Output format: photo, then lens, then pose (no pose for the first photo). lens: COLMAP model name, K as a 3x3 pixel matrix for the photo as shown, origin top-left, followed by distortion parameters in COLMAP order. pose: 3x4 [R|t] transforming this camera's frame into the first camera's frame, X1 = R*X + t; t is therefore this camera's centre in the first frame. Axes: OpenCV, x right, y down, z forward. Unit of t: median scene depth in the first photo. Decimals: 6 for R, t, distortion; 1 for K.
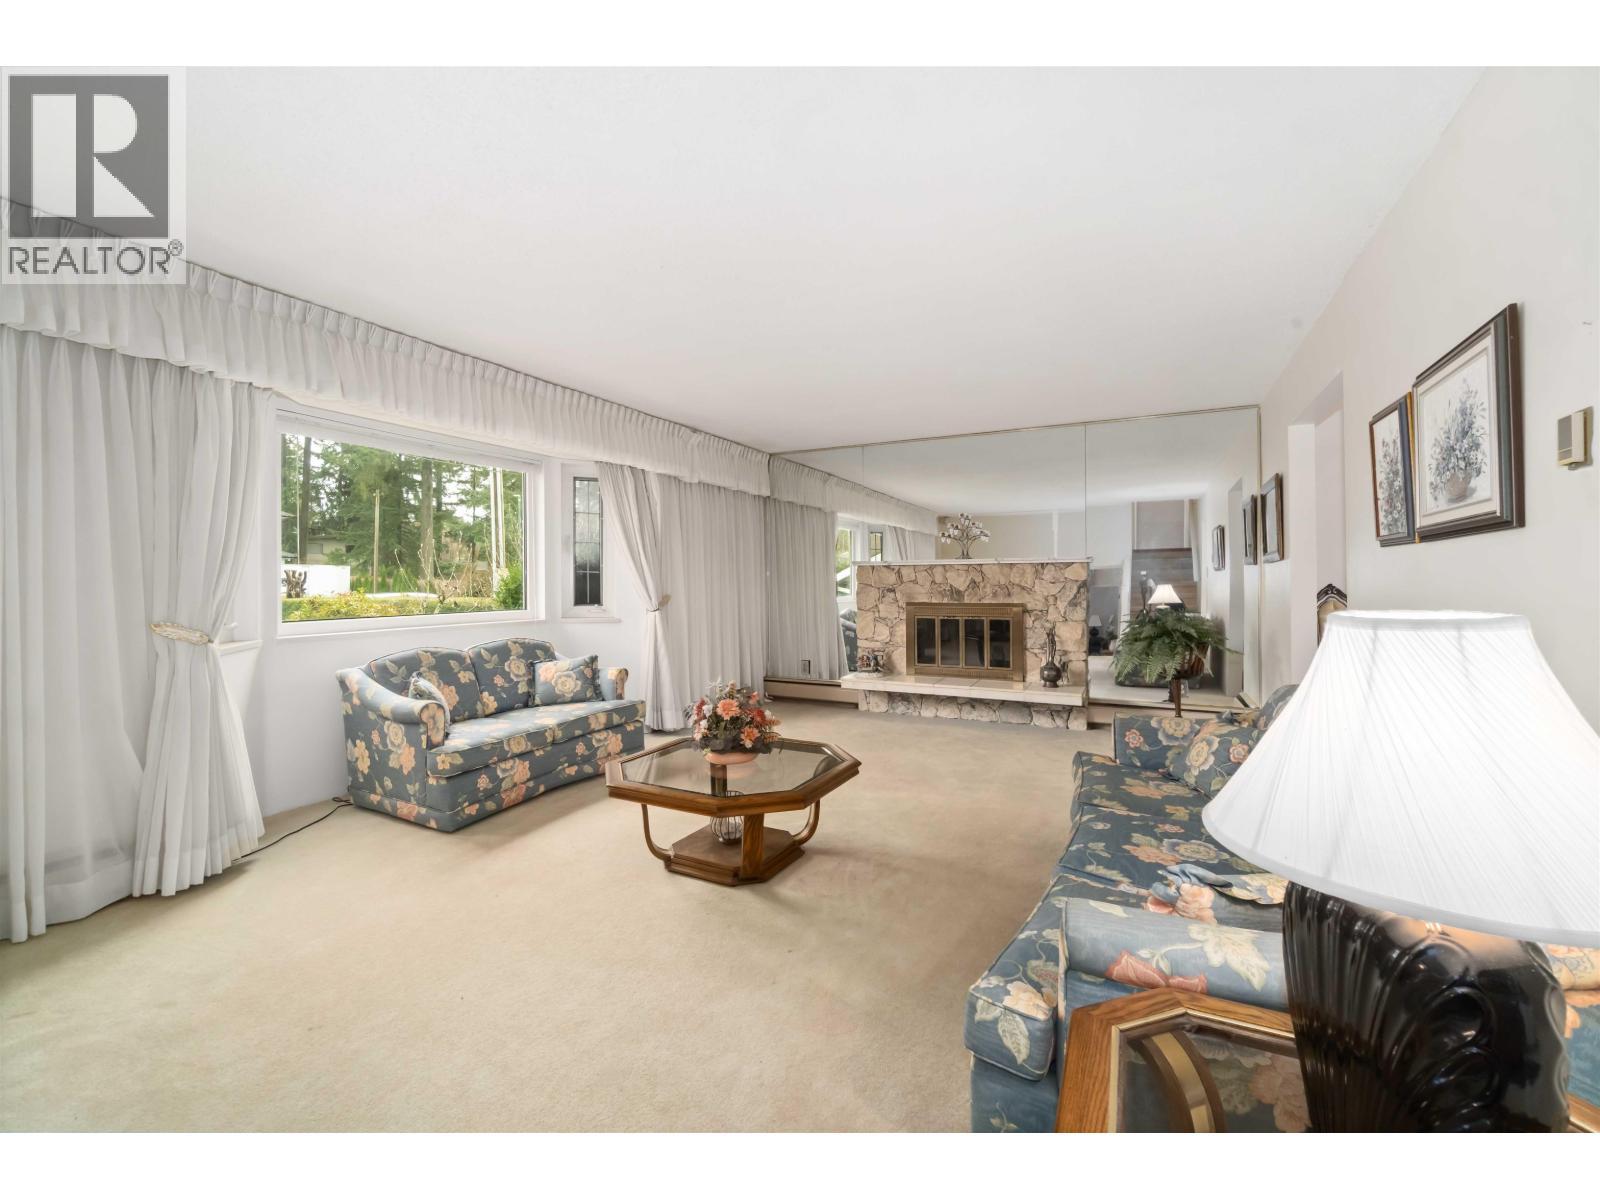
lens RADIAL K [[689.1, 0, 801.8], [0, 689.1, 595.5], [0, 0, 1]] dist [-0.006697, 0.001506]
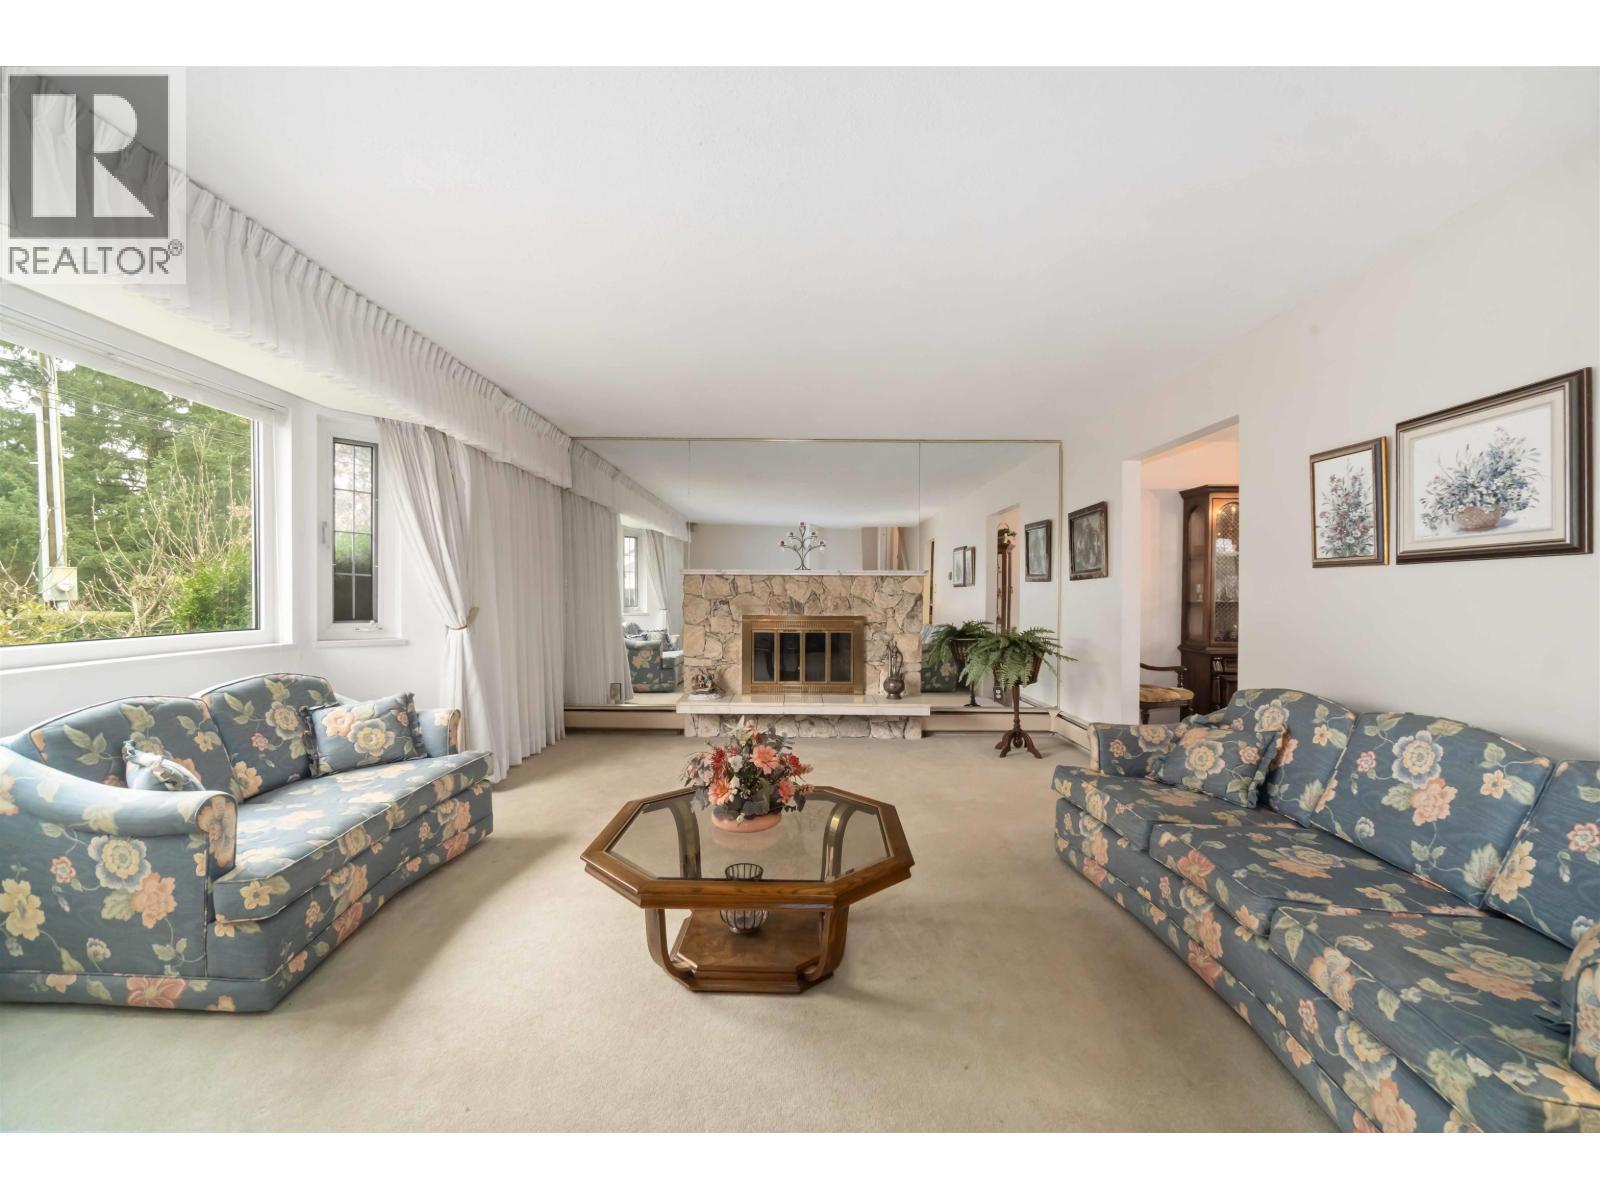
lens RADIAL K [[689.1, 0, 795.7], [0, 689.1, 613.7], [0, 0, 1]] dist [-0.006697, 0.001506]
pose [[0.892306, -0.003223, 0.451420, -0.289986], [-0.001101, 0.999956, 0.009316, -0.001350], [-0.451430, -0.008809, 0.892263, 0.215205]]
